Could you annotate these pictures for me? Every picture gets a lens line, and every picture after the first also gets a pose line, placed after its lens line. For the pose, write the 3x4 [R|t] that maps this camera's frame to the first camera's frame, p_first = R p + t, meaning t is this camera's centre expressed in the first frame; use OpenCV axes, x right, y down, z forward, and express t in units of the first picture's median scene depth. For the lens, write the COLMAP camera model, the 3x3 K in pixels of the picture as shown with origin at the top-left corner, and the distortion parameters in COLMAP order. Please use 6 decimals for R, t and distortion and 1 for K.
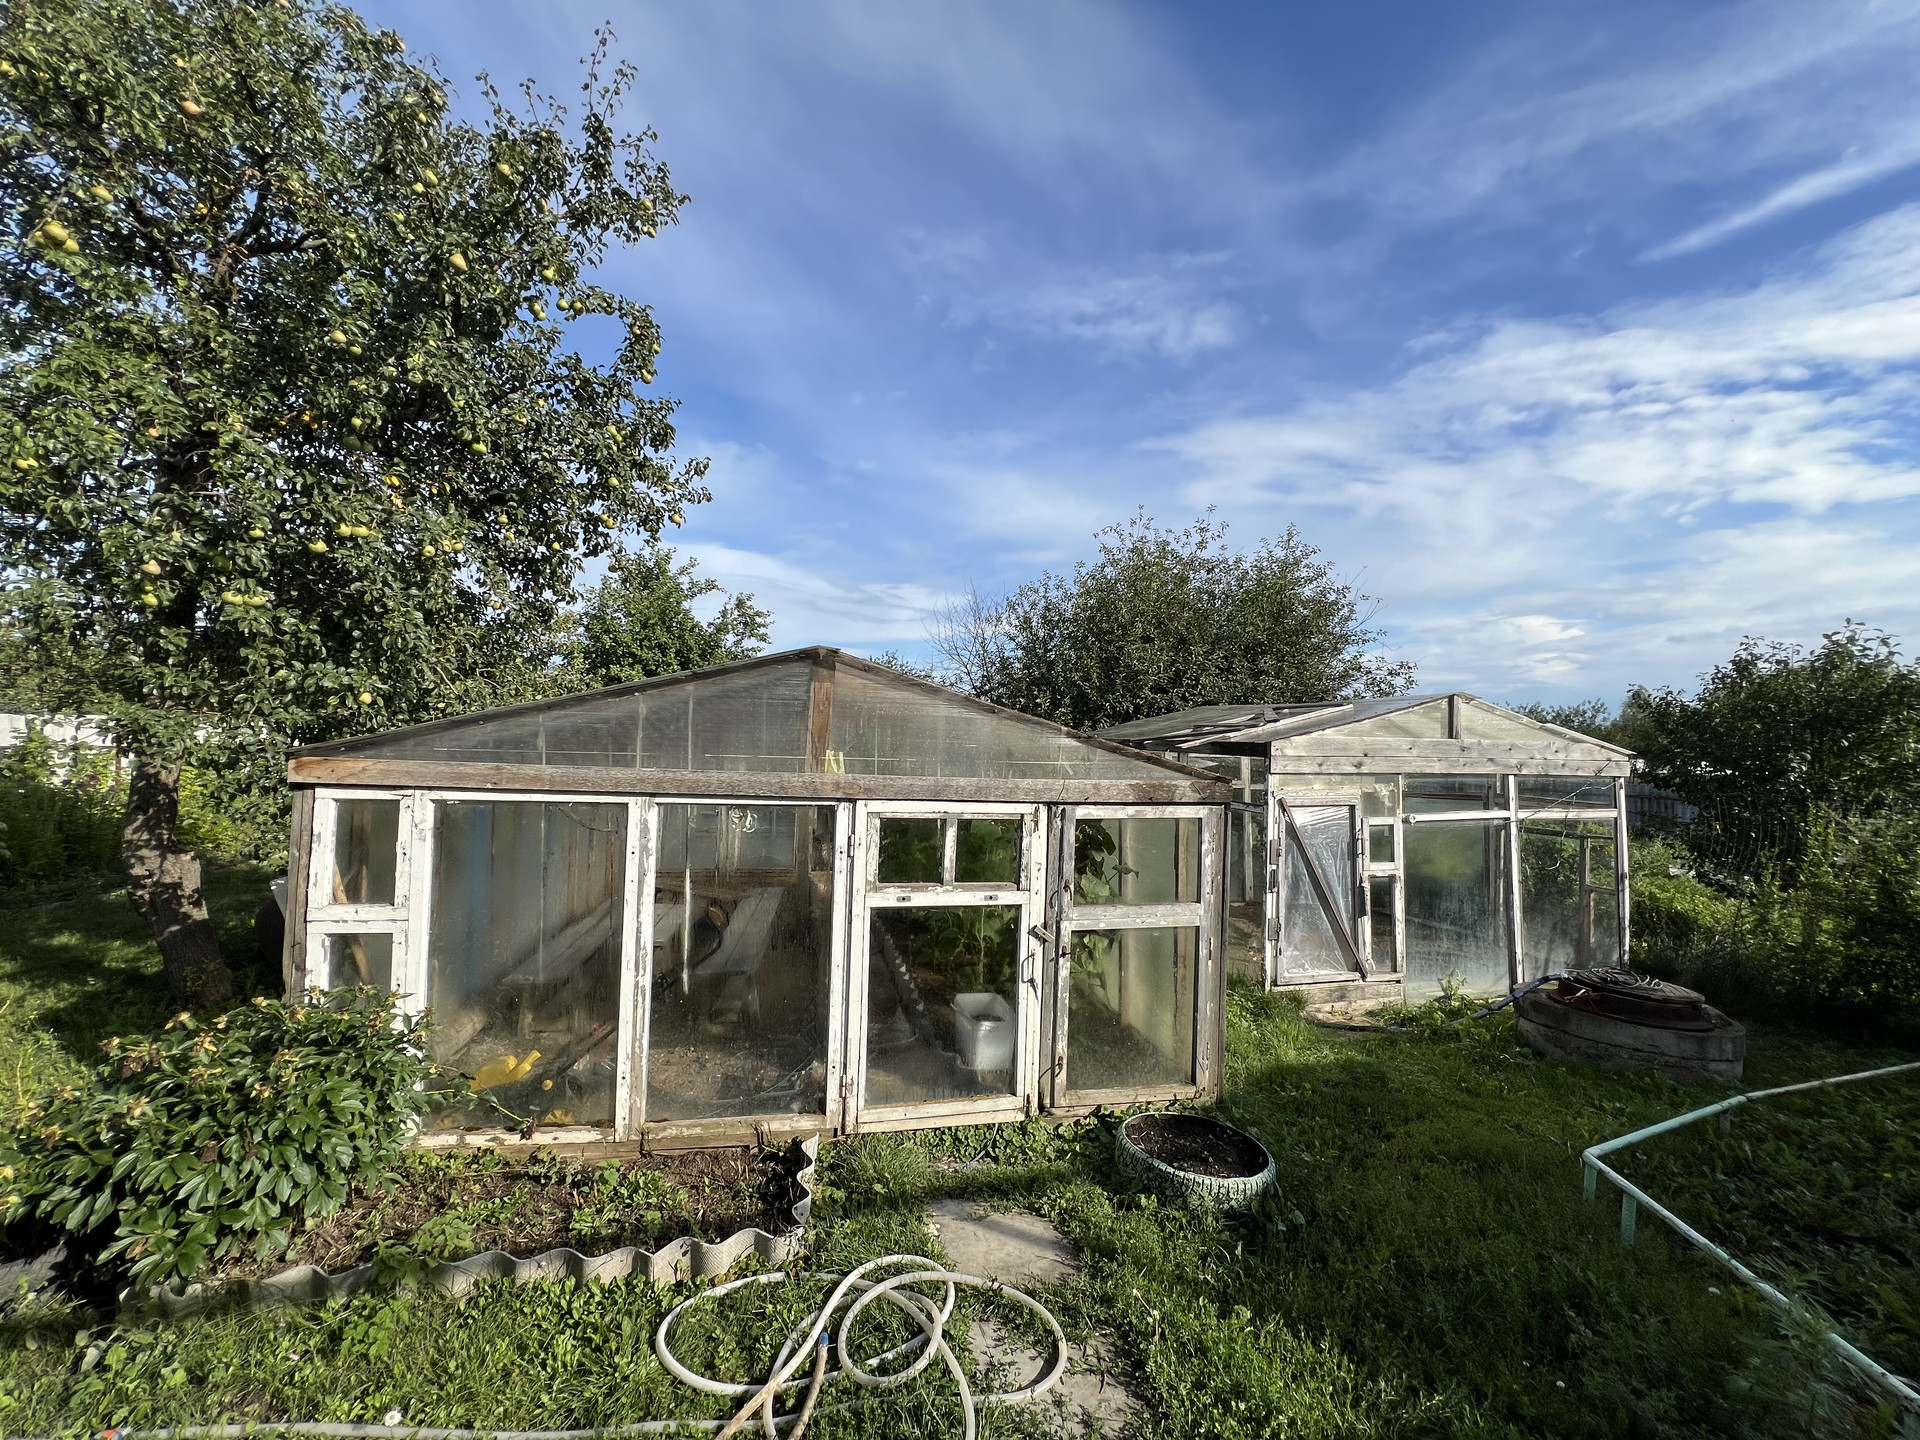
lens RADIAL K [[764.6, 0, 960.0], [0, 764.6, 720.0], [0, 0, 1]] dist [0.024042, 0.000149]
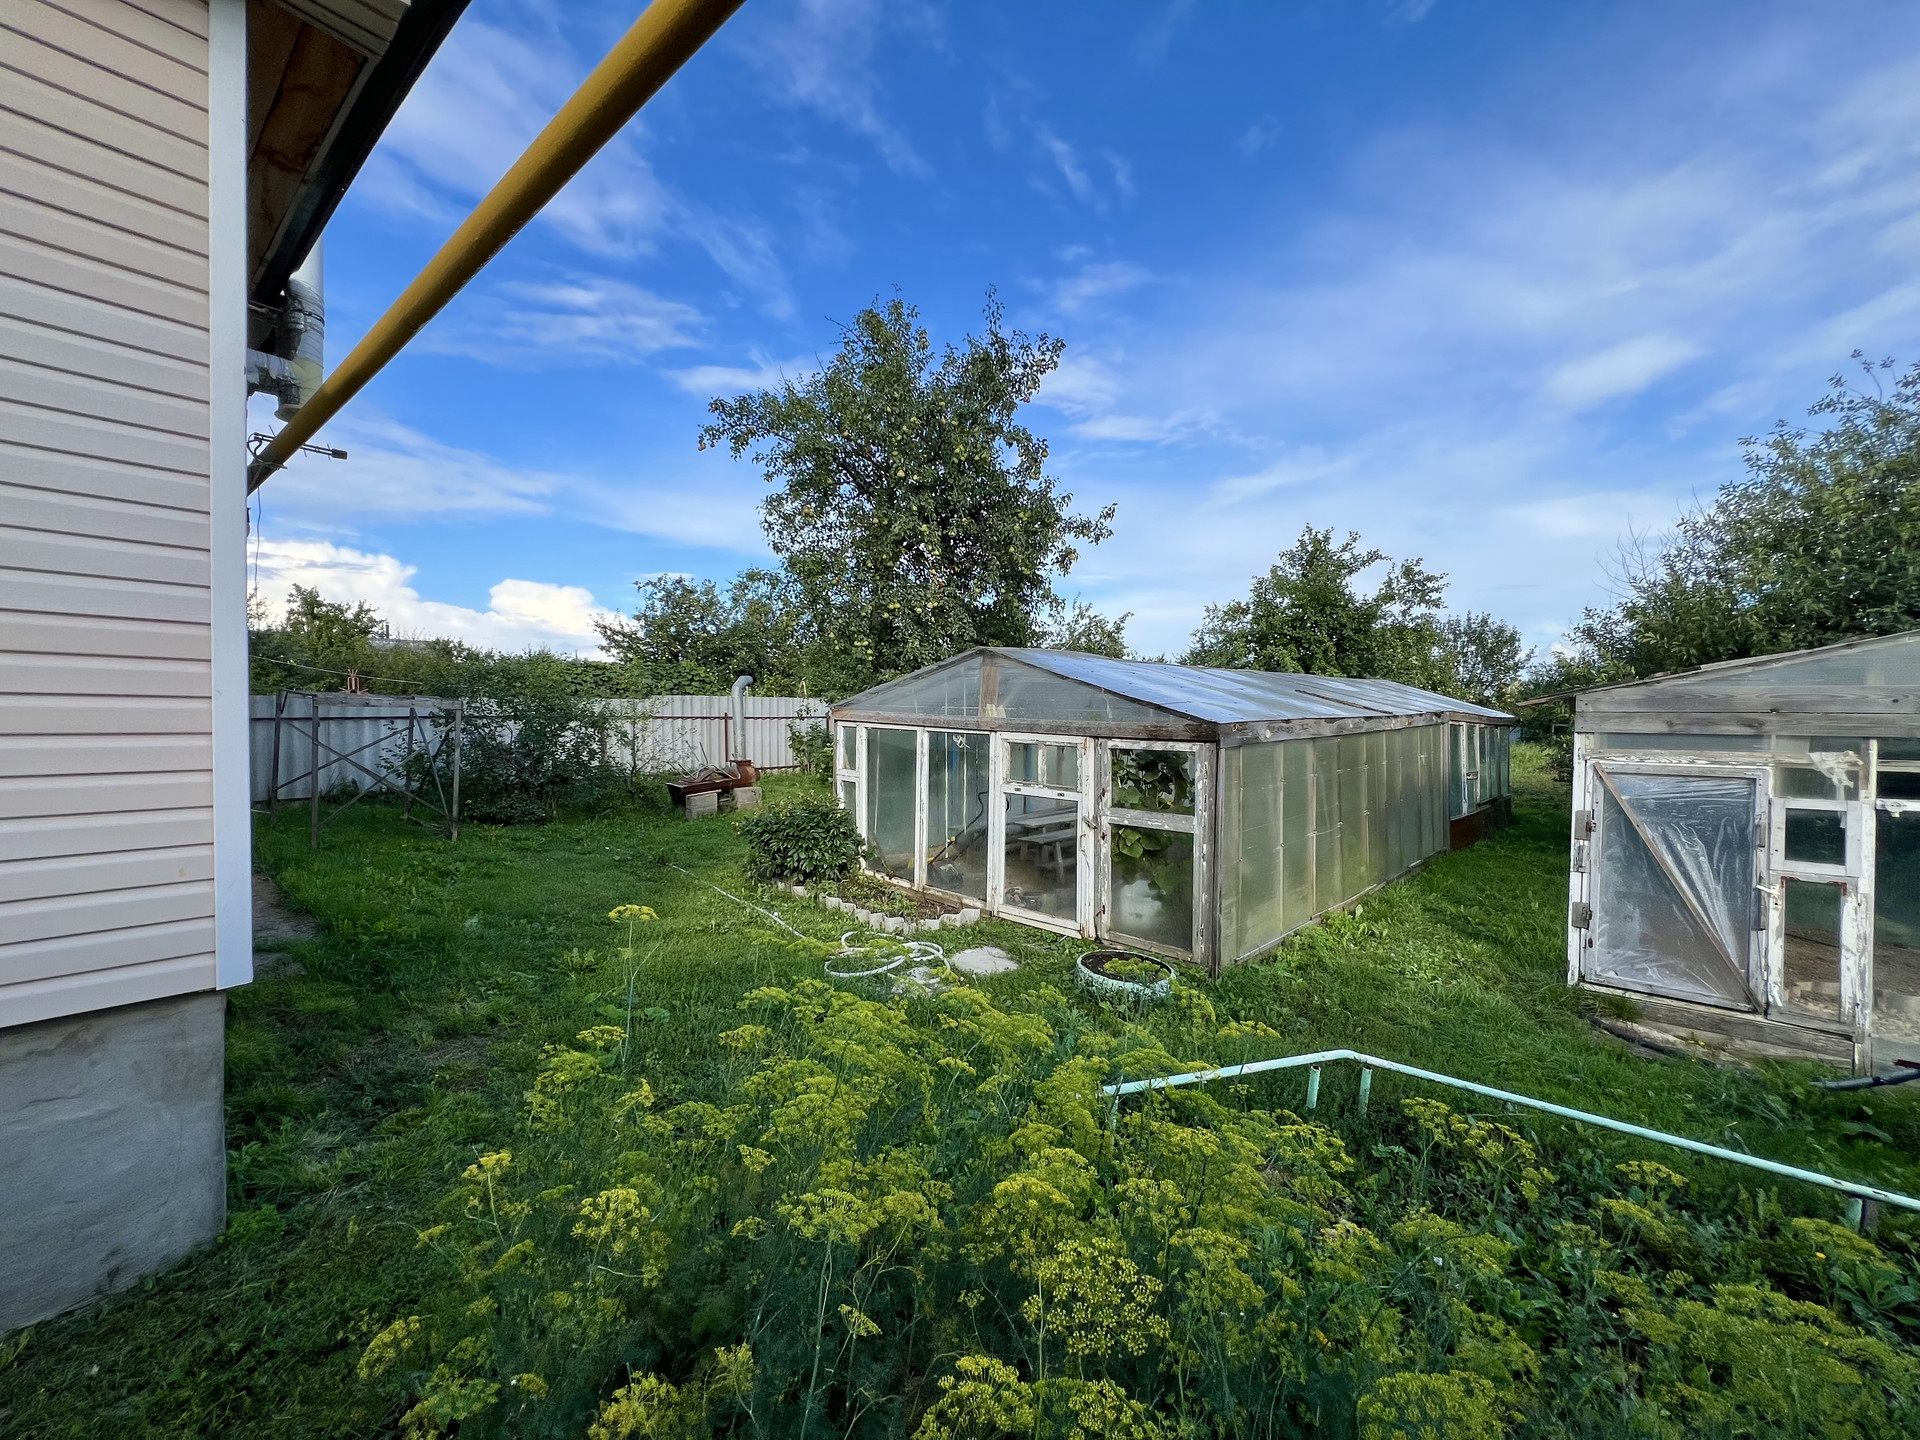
lens RADIAL K [[771.3, 0, 959.7], [0, 771.3, 716.9], [0, 0, 1]] dist [0.001454, 0.000693]
pose [[0.578199, -0.001486, -0.815895, 1.175013], [0.020725, 0.999702, 0.012866, 0.043000], [0.815633, -0.024349, 0.578057, -0.091821]]
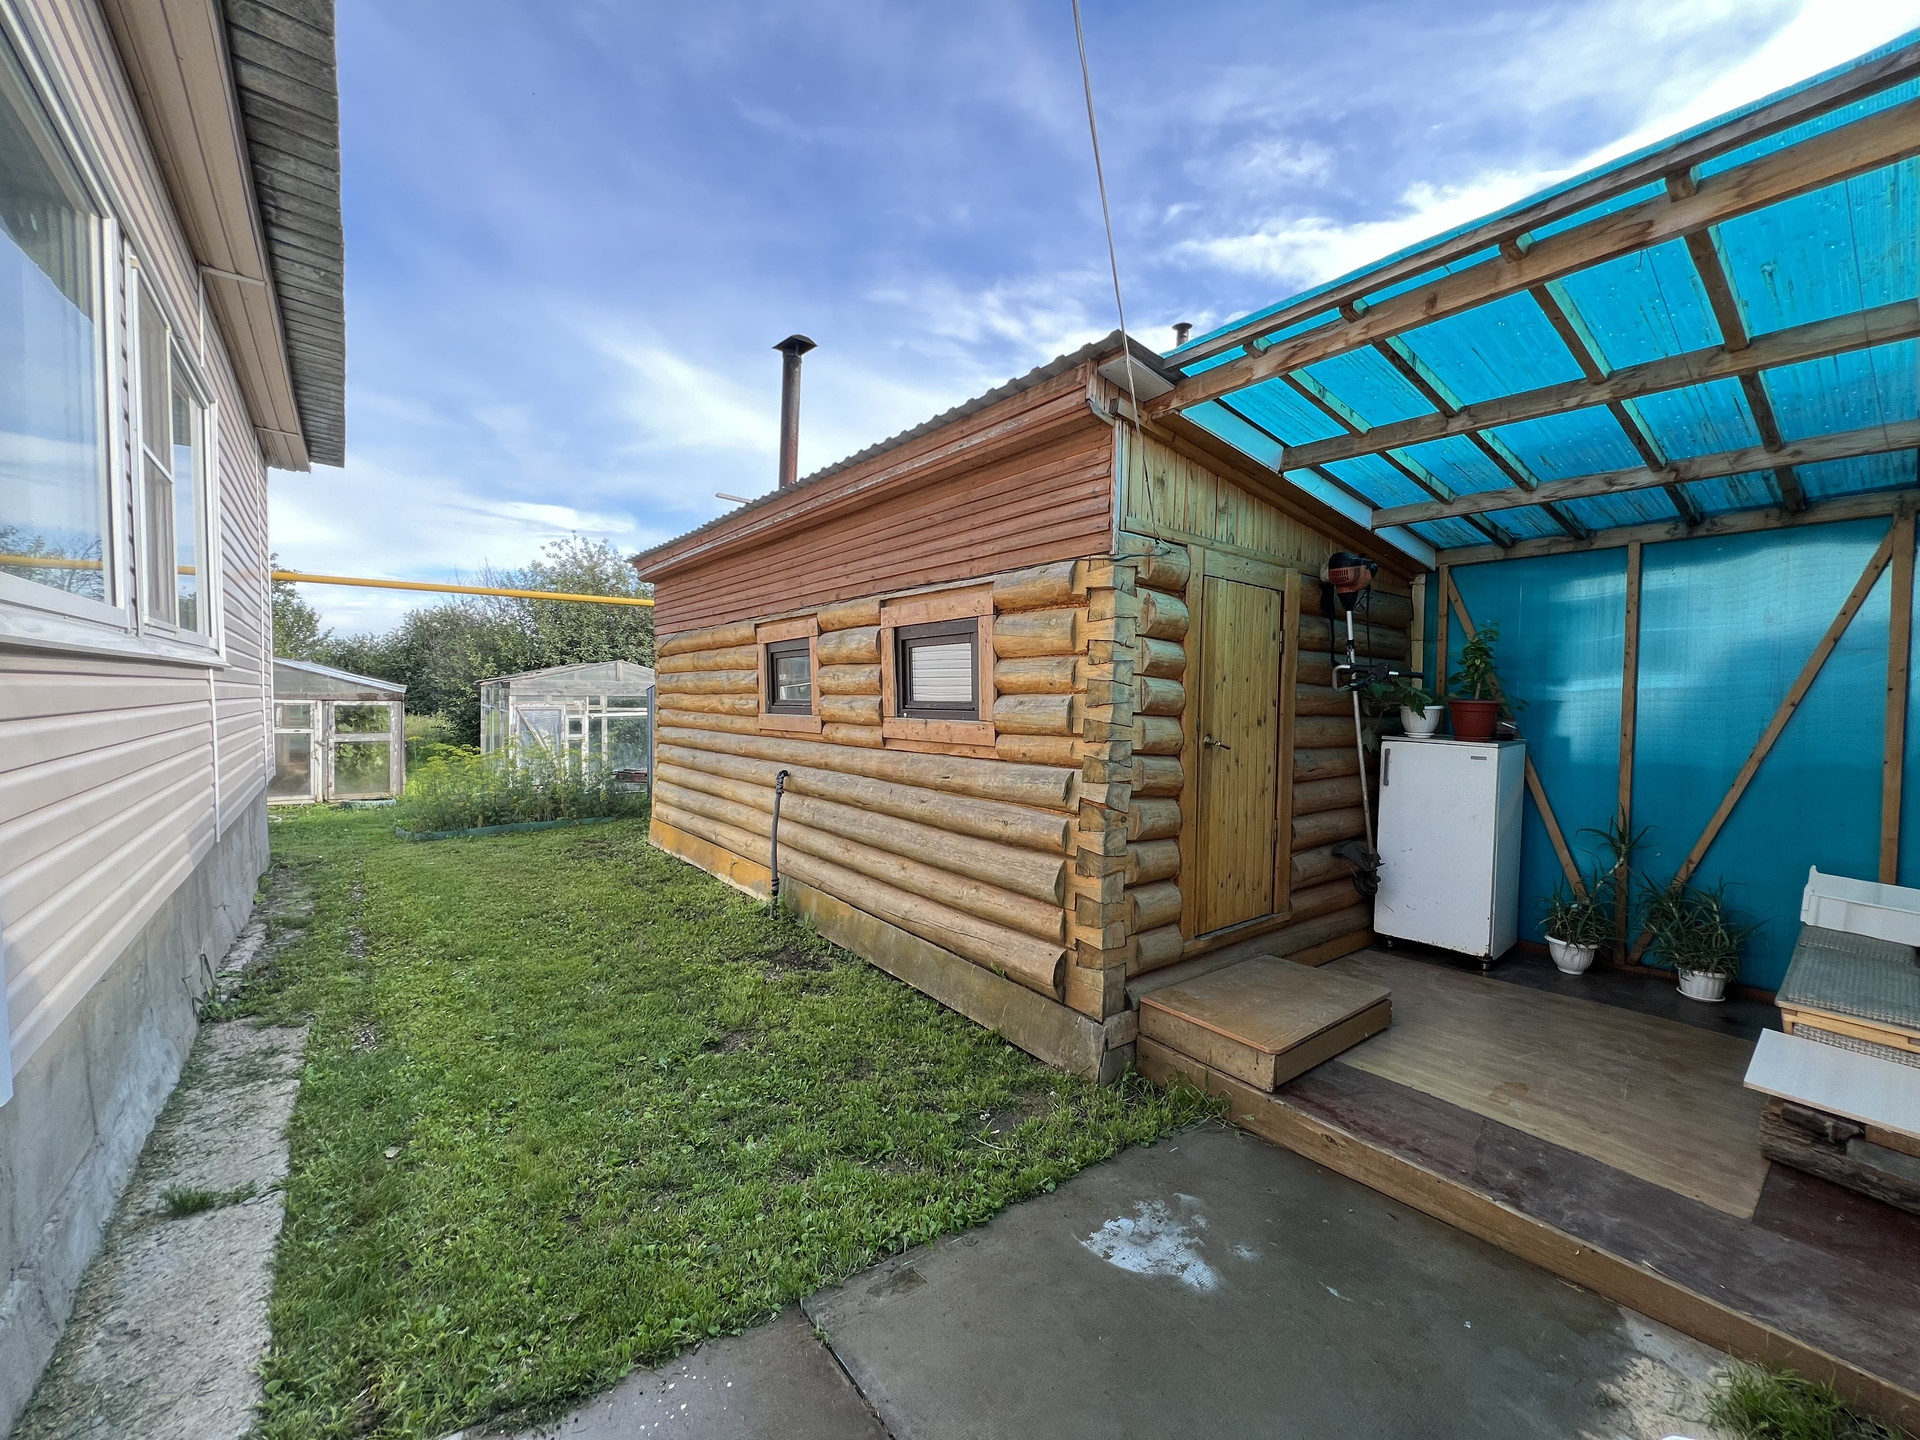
lens RADIAL K [[771.3, 0, 959.7], [0, 771.3, 716.9], [0, 0, 1]] dist [0.001454, 0.000693]
pose [[0.911715, -0.016940, 0.410474, 1.131305], [-0.008630, 0.998139, 0.060361, -0.030388], [-0.410733, -0.058575, 0.909872, -2.748555]]
